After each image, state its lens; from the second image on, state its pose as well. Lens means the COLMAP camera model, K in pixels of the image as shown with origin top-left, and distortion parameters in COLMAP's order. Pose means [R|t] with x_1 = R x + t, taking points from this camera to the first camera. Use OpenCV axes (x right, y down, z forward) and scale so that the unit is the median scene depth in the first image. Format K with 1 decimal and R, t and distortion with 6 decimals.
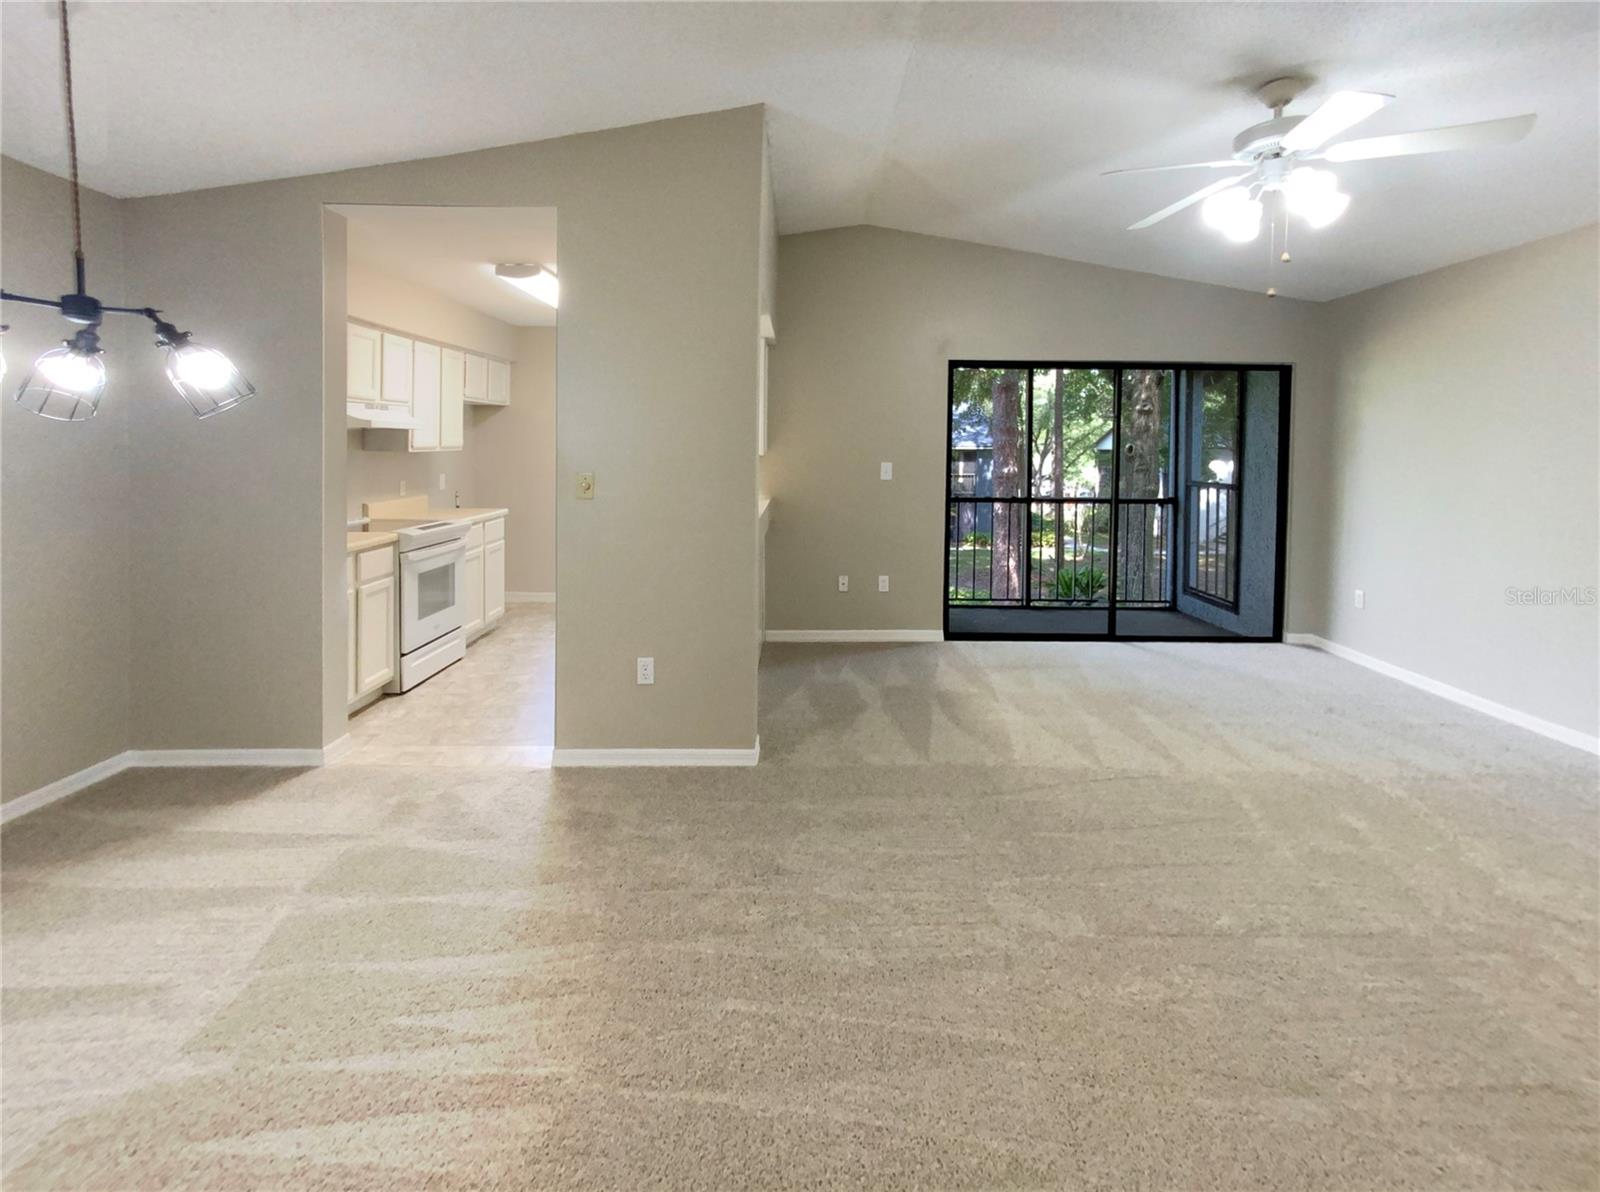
lens RADIAL K [[702.9, 0, 799.4], [0, 702.9, 447.4], [0, 0, 1]] dist [-0.016988, 0.000245]
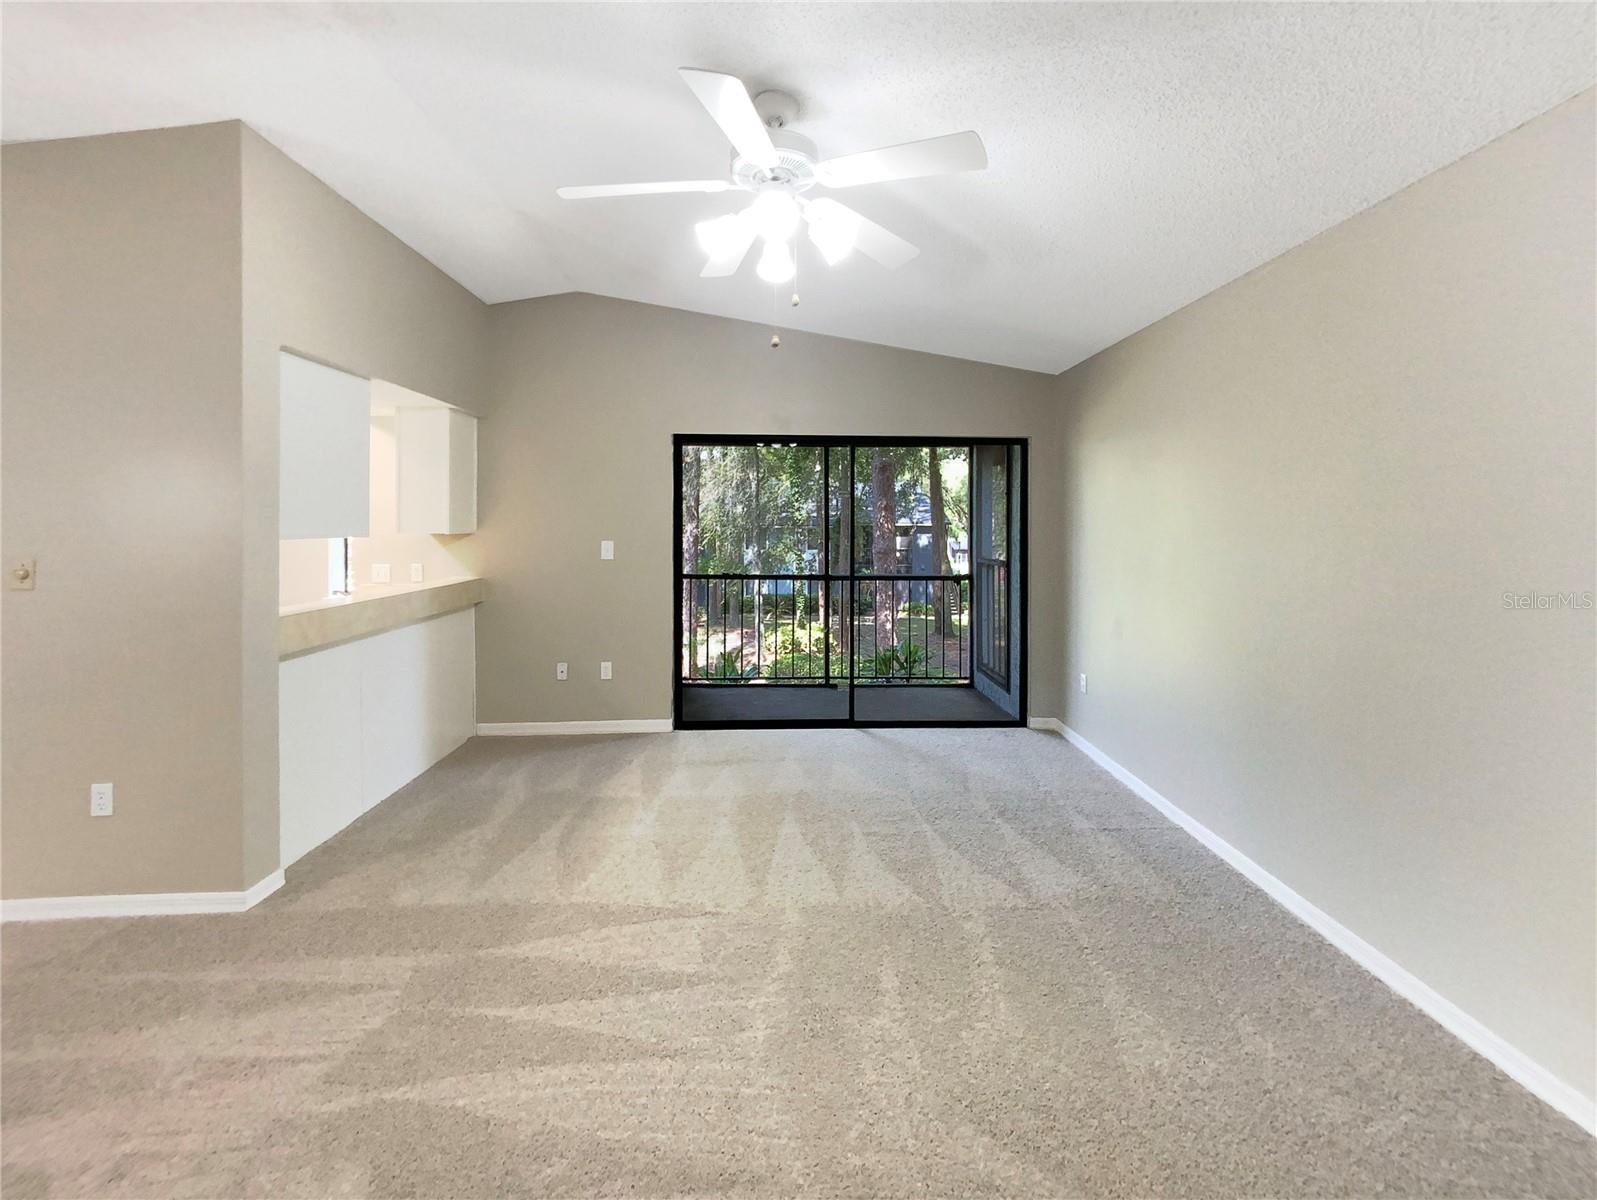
lens RADIAL K [[652.2, 0, 795.6], [0, 652.2, 515.4], [0, 0, 1]] dist [0.000934, -0.000210]
pose [[0.998325, 0.000011, 0.057851, 0.381334], [0.000720, 0.999920, -0.012606, -0.003759], [-0.057847, 0.012626, 0.998246, 0.127389]]
